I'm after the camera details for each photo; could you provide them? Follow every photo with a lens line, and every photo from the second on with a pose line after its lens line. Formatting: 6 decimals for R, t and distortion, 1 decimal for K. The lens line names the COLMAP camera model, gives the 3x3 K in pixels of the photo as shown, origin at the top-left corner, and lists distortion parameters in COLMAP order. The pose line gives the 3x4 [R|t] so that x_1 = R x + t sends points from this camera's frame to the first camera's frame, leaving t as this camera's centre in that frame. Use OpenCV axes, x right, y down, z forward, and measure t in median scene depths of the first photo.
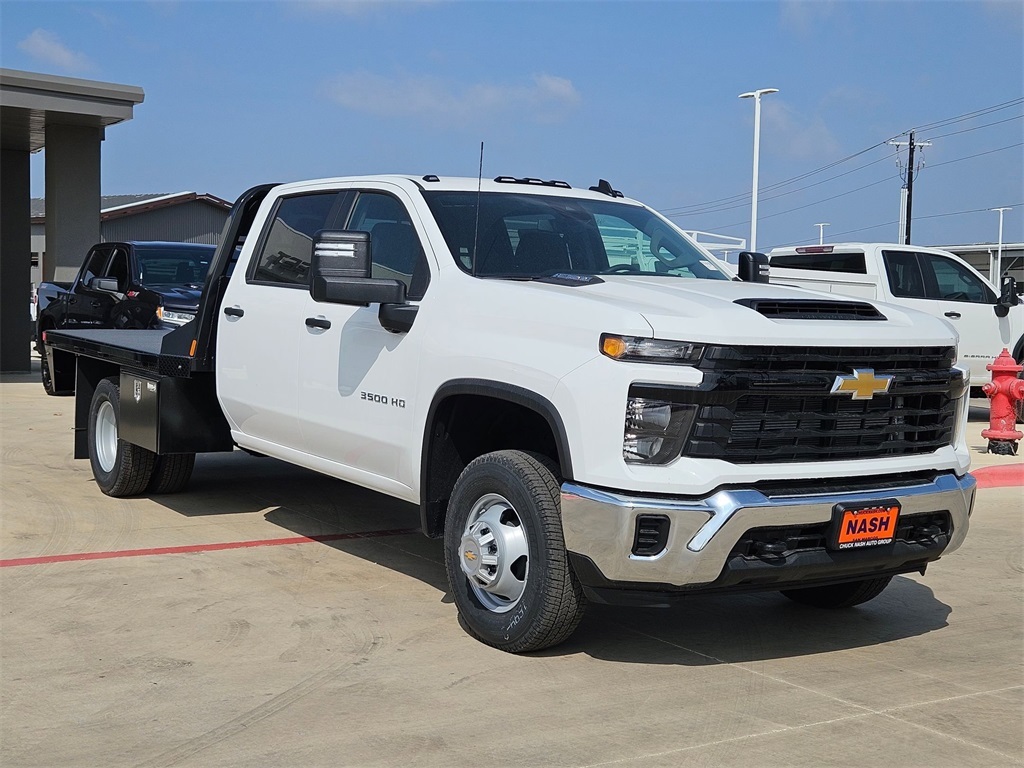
lens RADIAL K [[1393.0, 0, 512.0], [0, 1393.0, 384.0], [0, 0, 1]] dist [-0.014482, -2.886521]
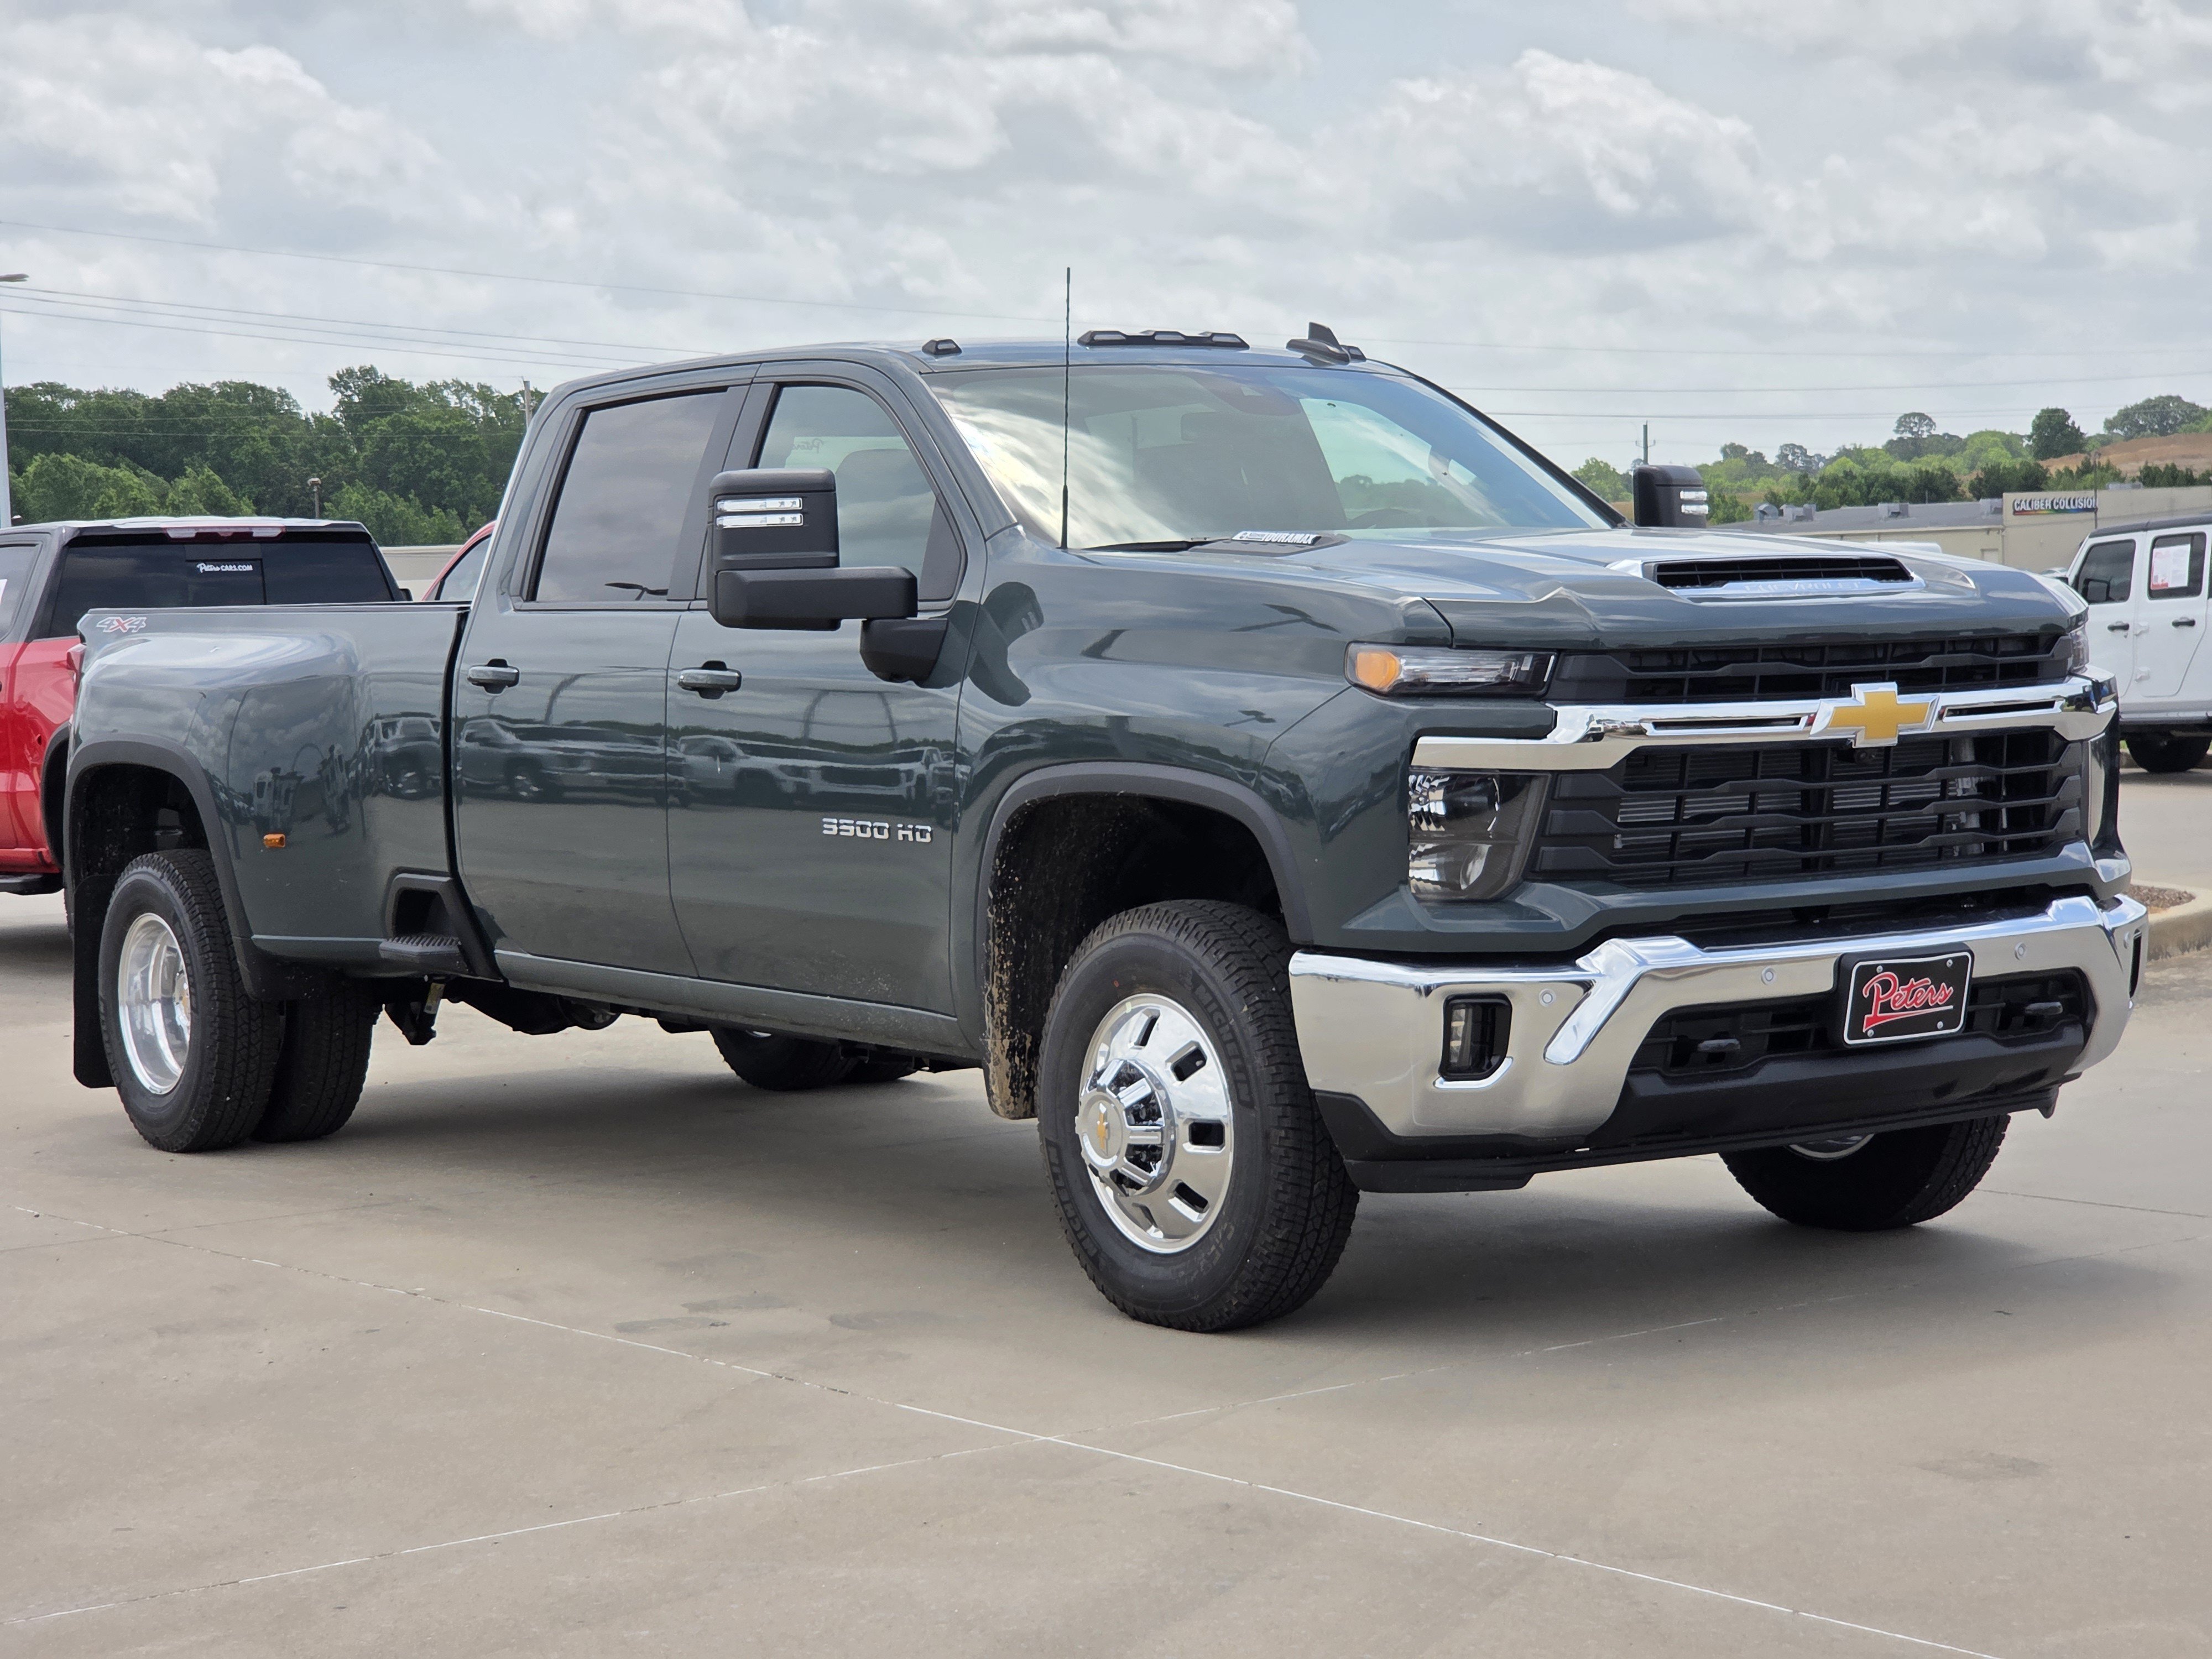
lens RADIAL K [[4573.4, 0, 1106.0], [0, 4573.4, 829.5], [0, 0, 1]] dist [-0.457409, -6.244683]
pose [[0.997576, -0.064654, 0.025740, -0.066100], [0.065247, 0.997607, -0.022877, 0.059333], [-0.024199, 0.024501, 0.999407, -0.598630]]
